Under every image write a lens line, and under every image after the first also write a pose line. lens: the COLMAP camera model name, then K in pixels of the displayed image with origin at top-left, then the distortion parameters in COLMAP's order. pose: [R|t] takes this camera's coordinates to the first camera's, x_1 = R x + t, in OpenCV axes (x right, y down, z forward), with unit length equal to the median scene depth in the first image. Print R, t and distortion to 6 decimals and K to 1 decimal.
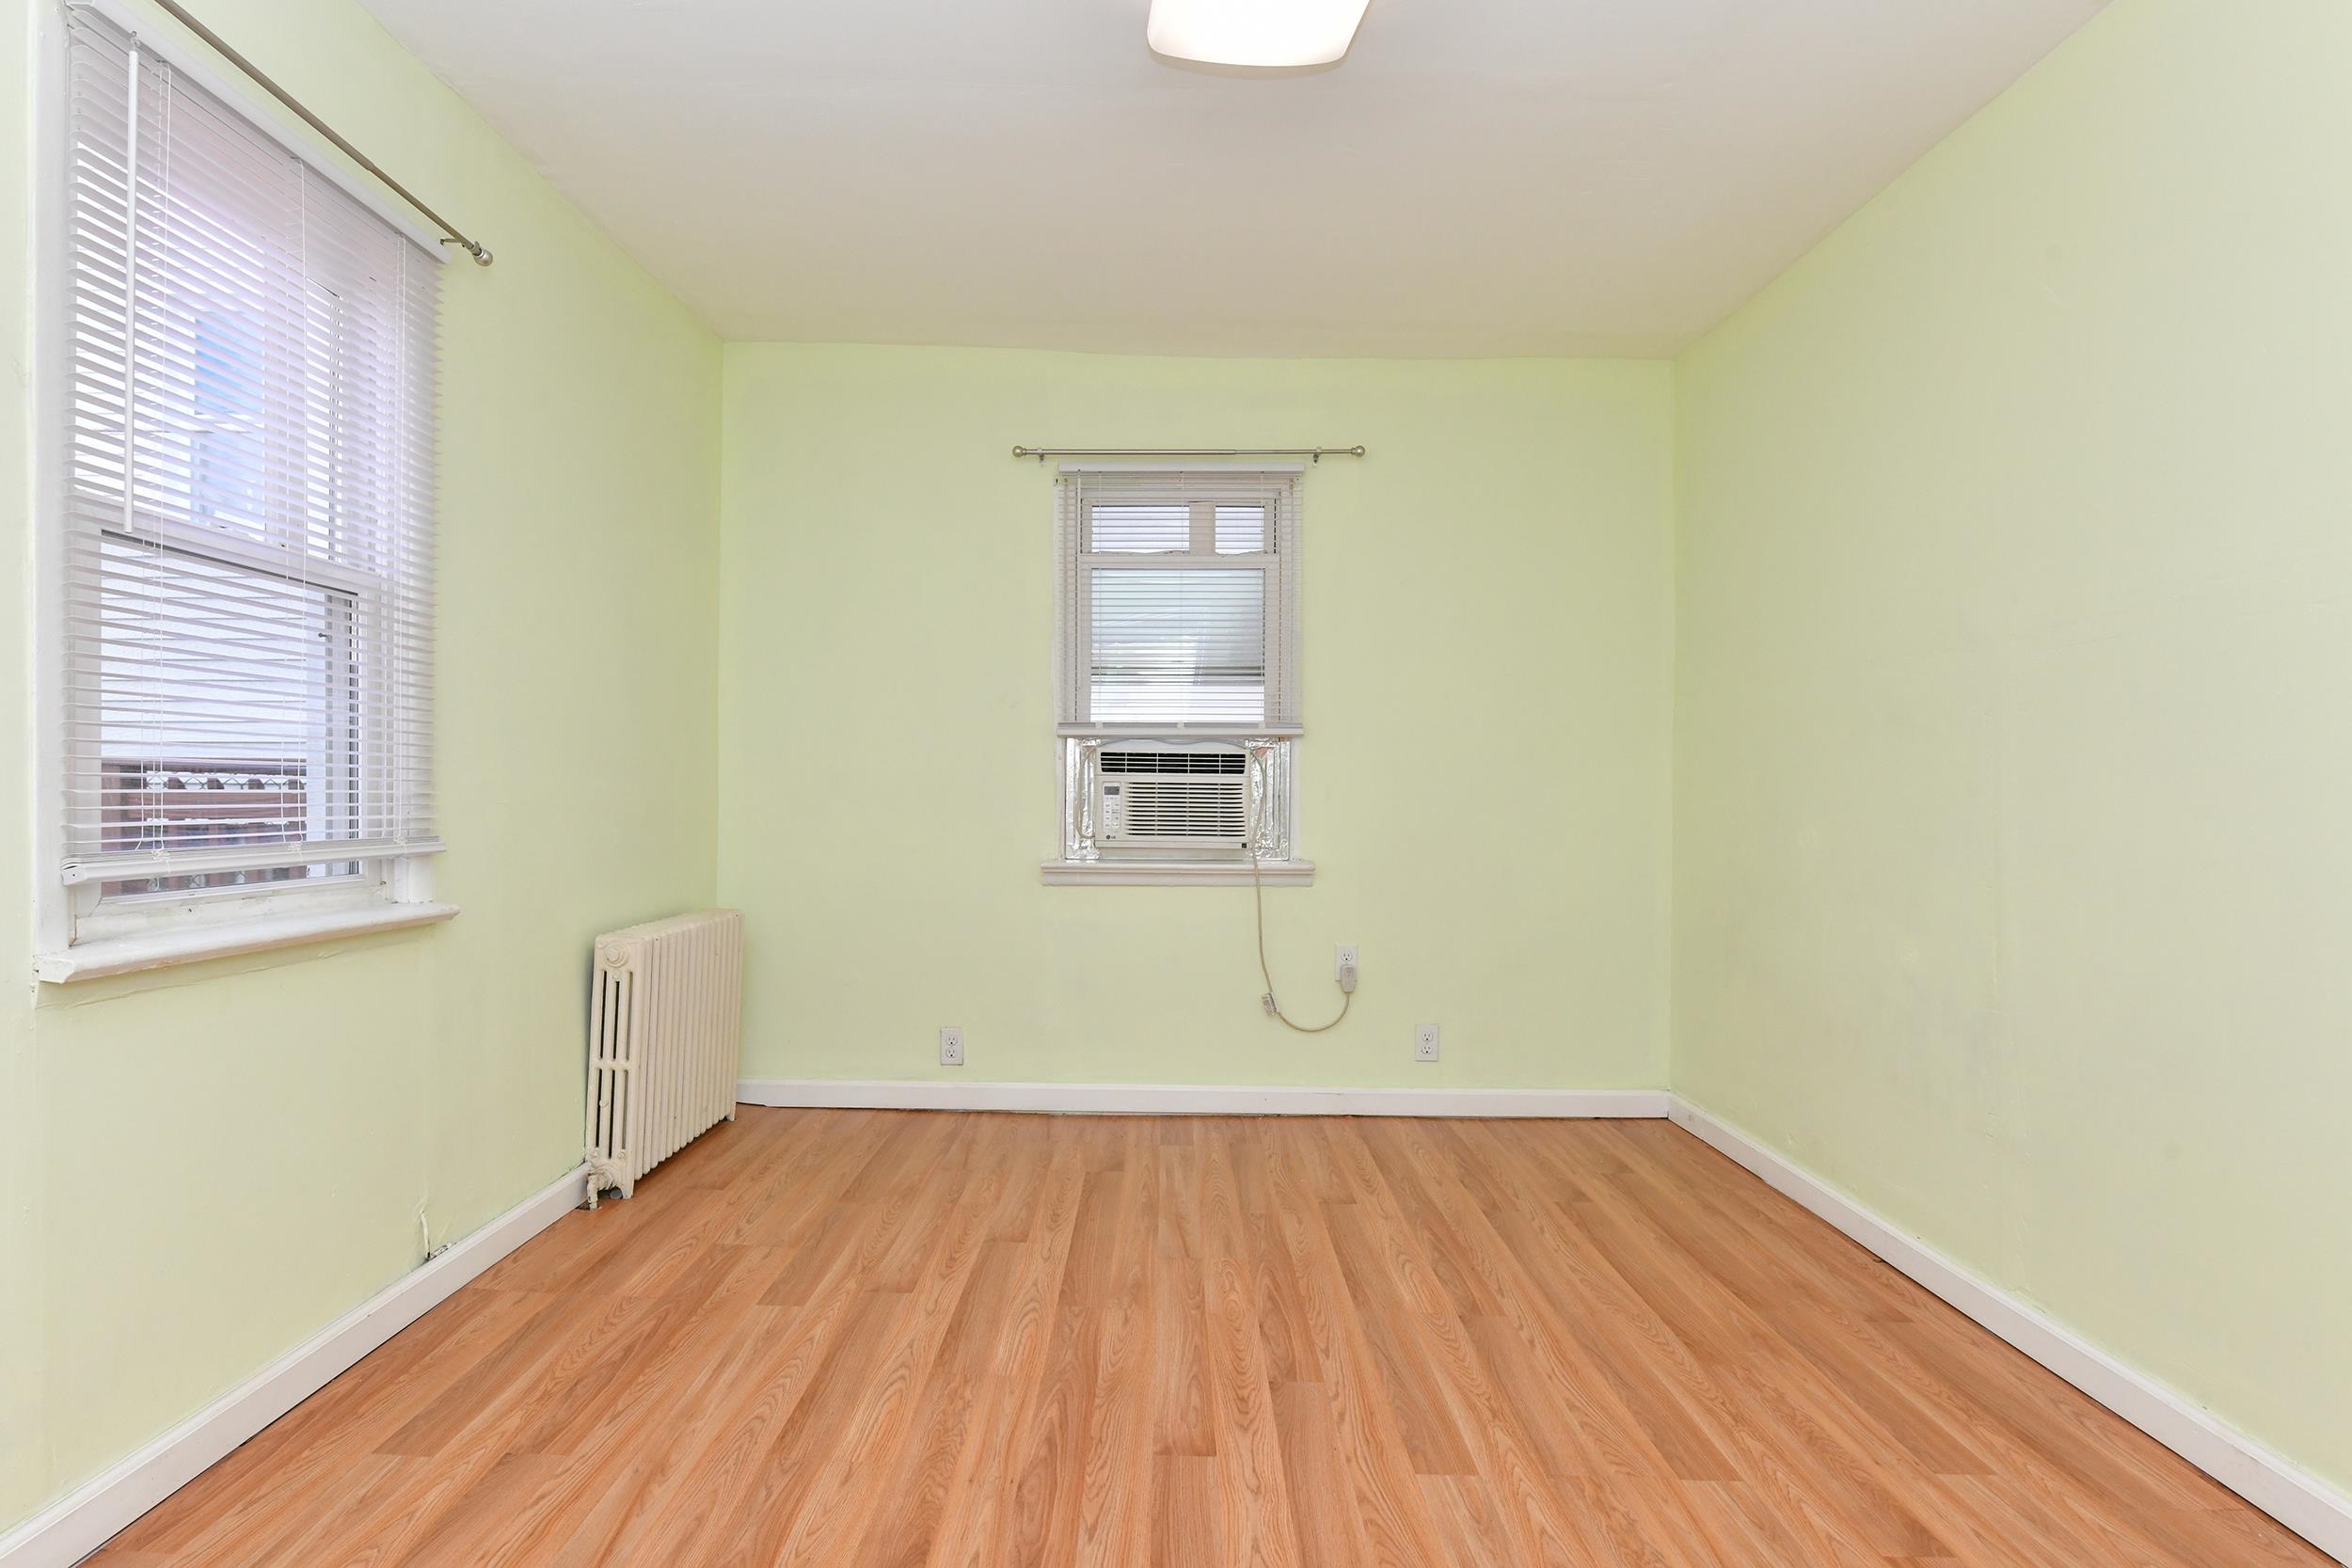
lens RADIAL K [[1231.7, 0, 1138.4], [0, 1231.7, 771.8], [0, 0, 1]] dist [-0.006121, -0.002742]
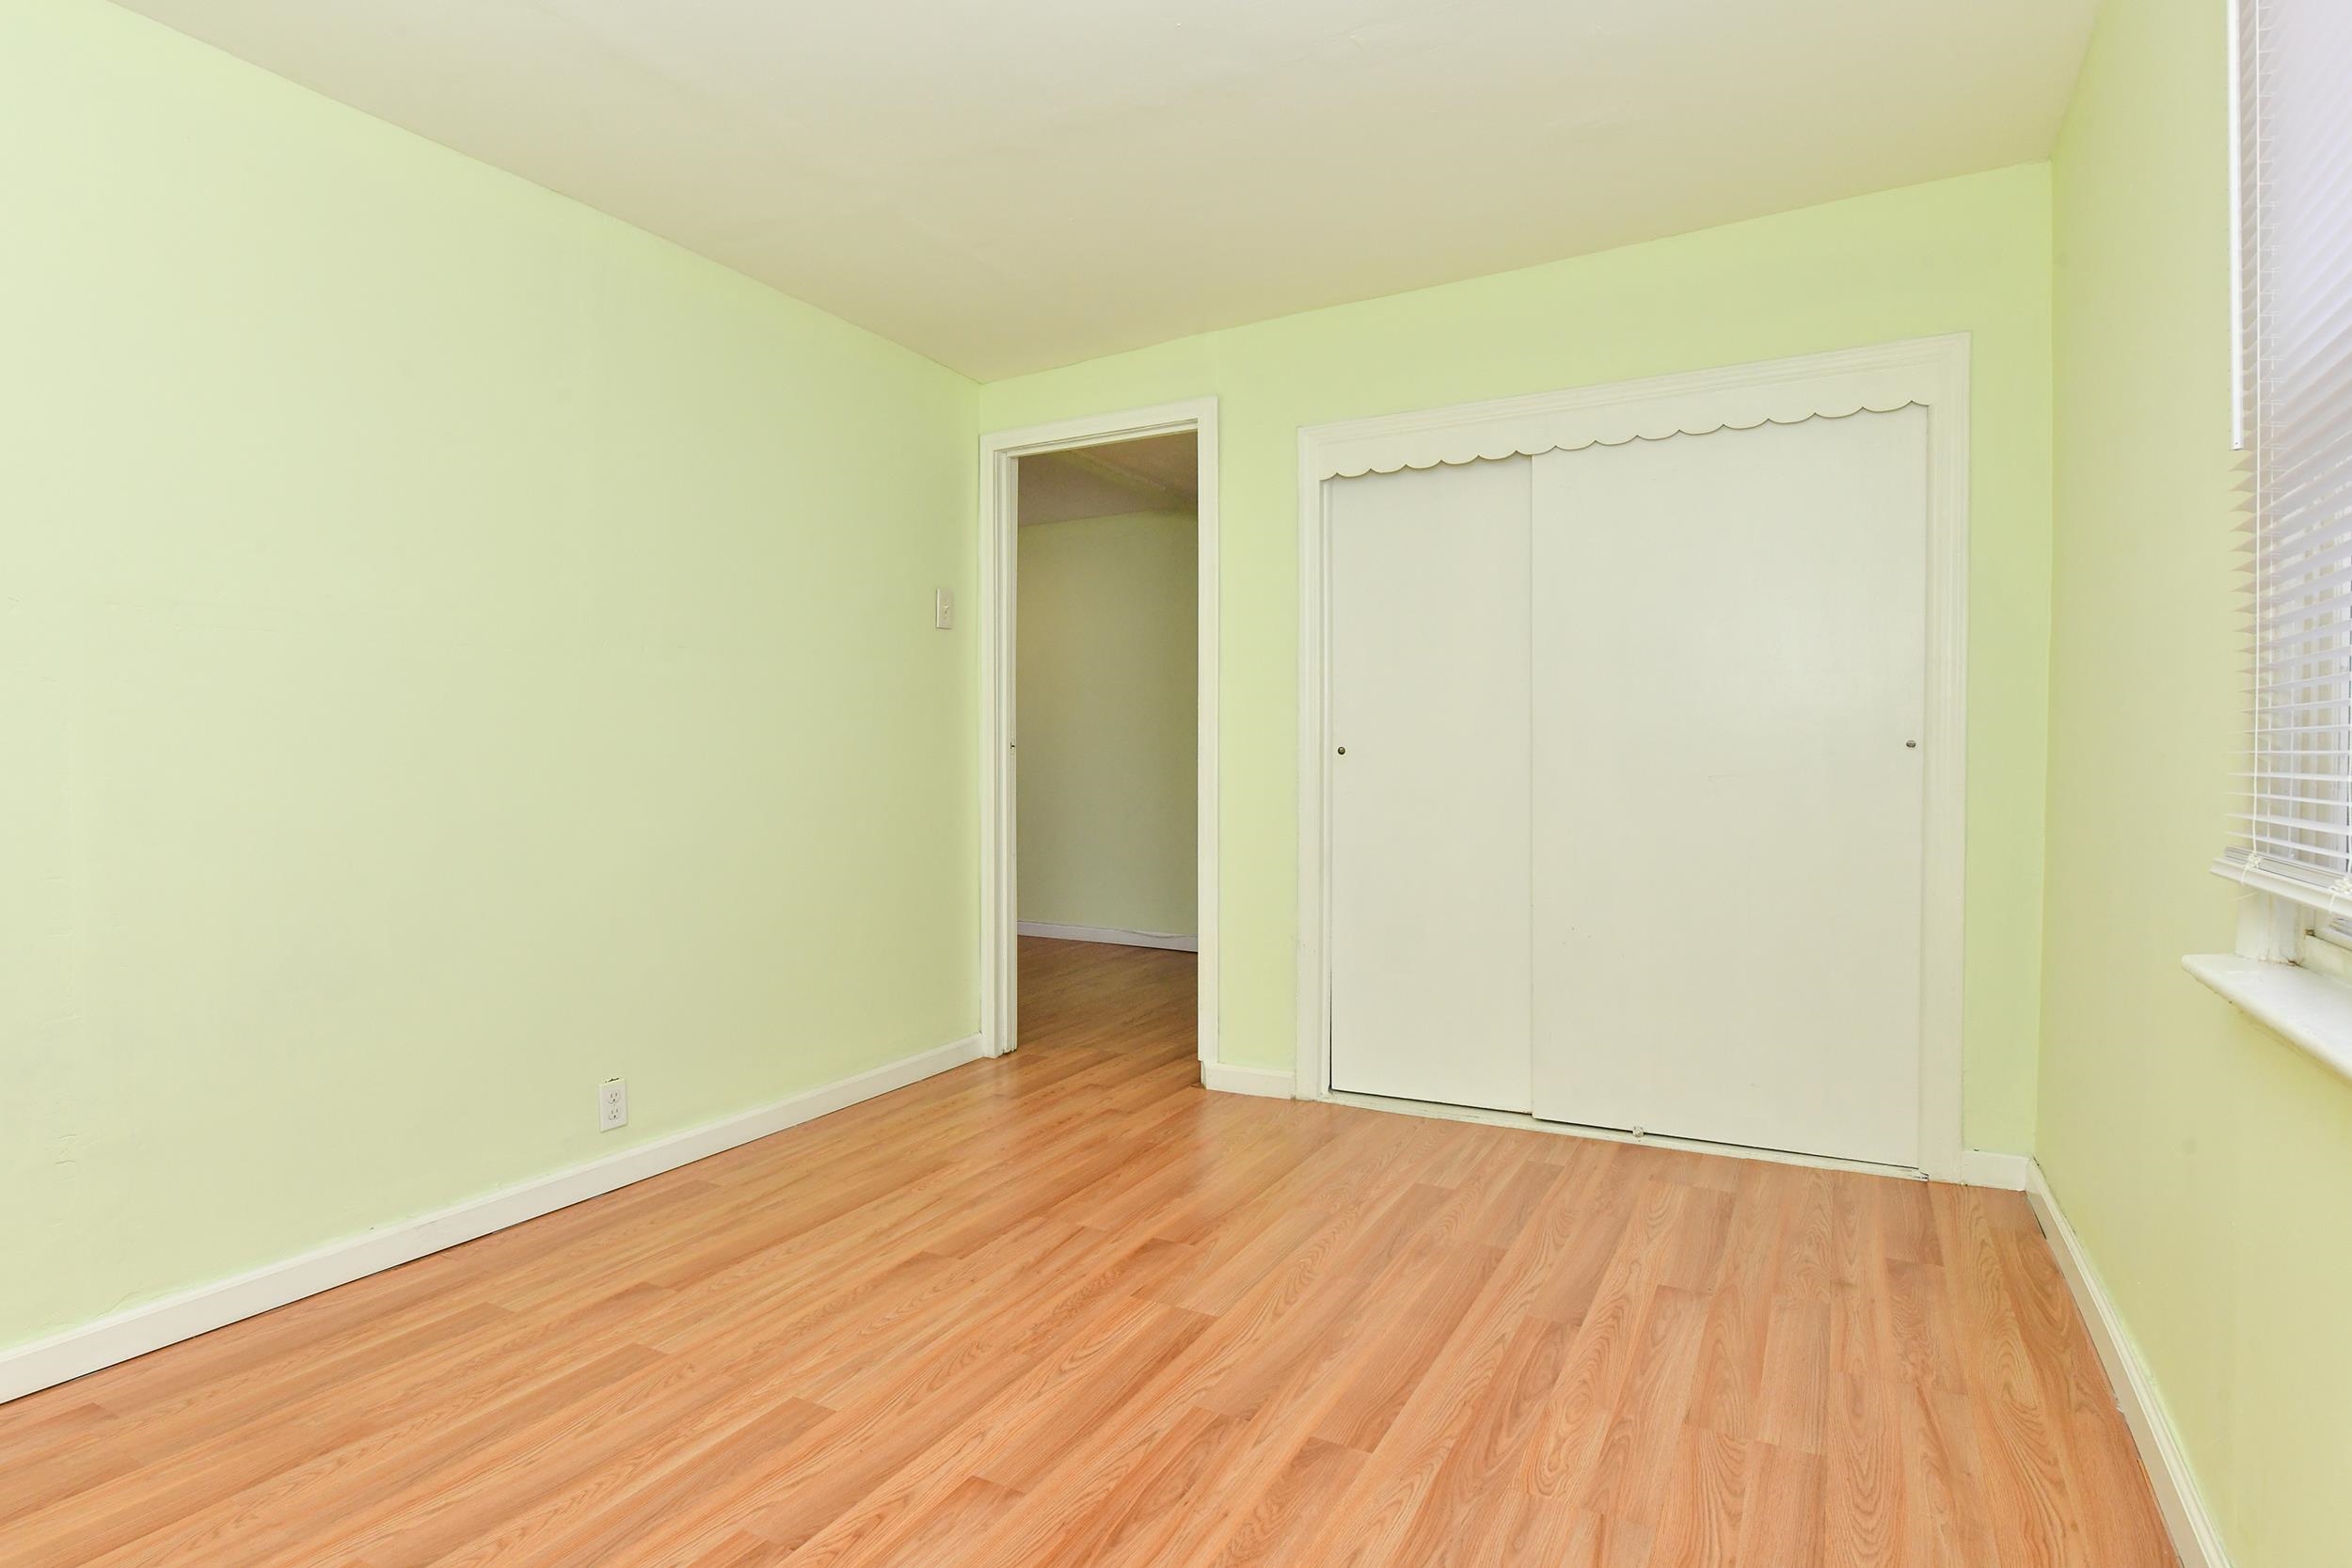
lens RADIAL K [[1233.3, 0, 1162.4], [0, 1233.3, 790.6], [0, 0, 1]] dist [-0.005056, -0.004282]
pose [[-0.885245, -0.014412, 0.464901, -0.374865], [-0.006547, 0.999807, 0.018529, 0.011559], [-0.465078, 0.013359, -0.885169, 1.330826]]
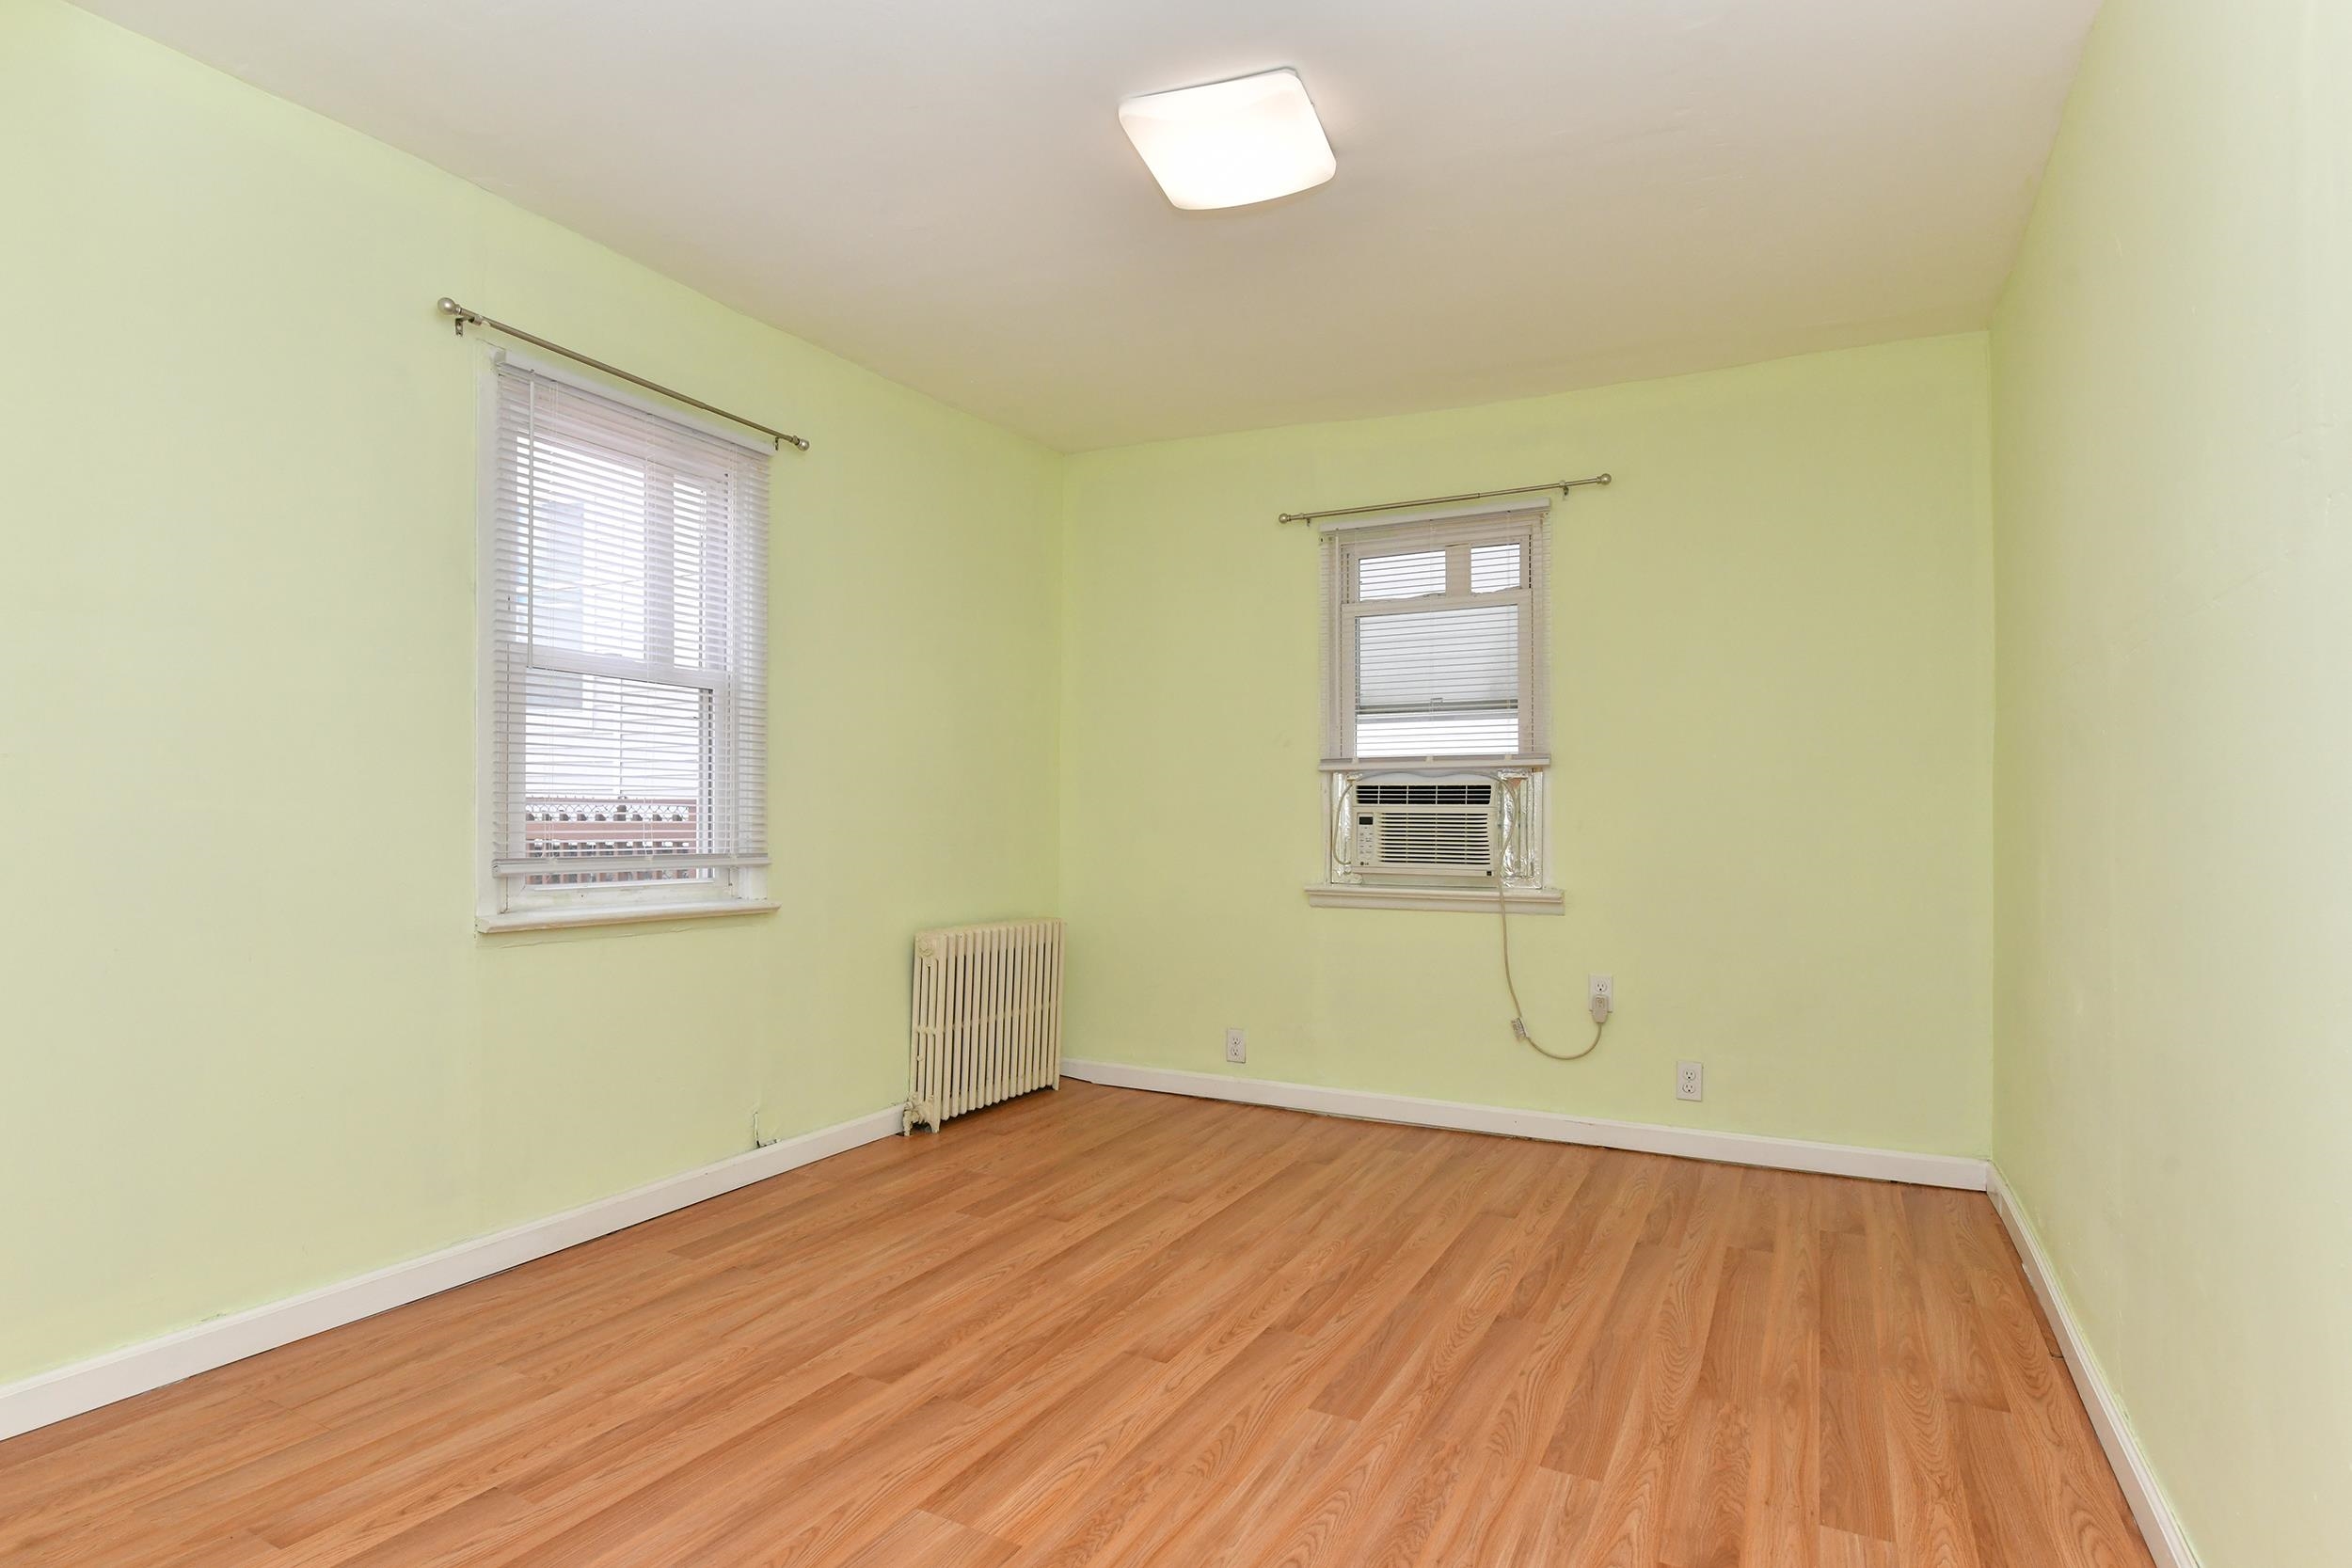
lens RADIAL K [[1233.3, 0, 1162.4], [0, 1233.3, 790.6], [0, 0, 1]] dist [-0.005056, -0.004282]
pose [[0.891777, -0.013969, -0.452259, 0.470860], [0.008811, 0.999870, -0.013511, 0.002755], [0.452389, 0.008064, 0.891784, -0.075242]]
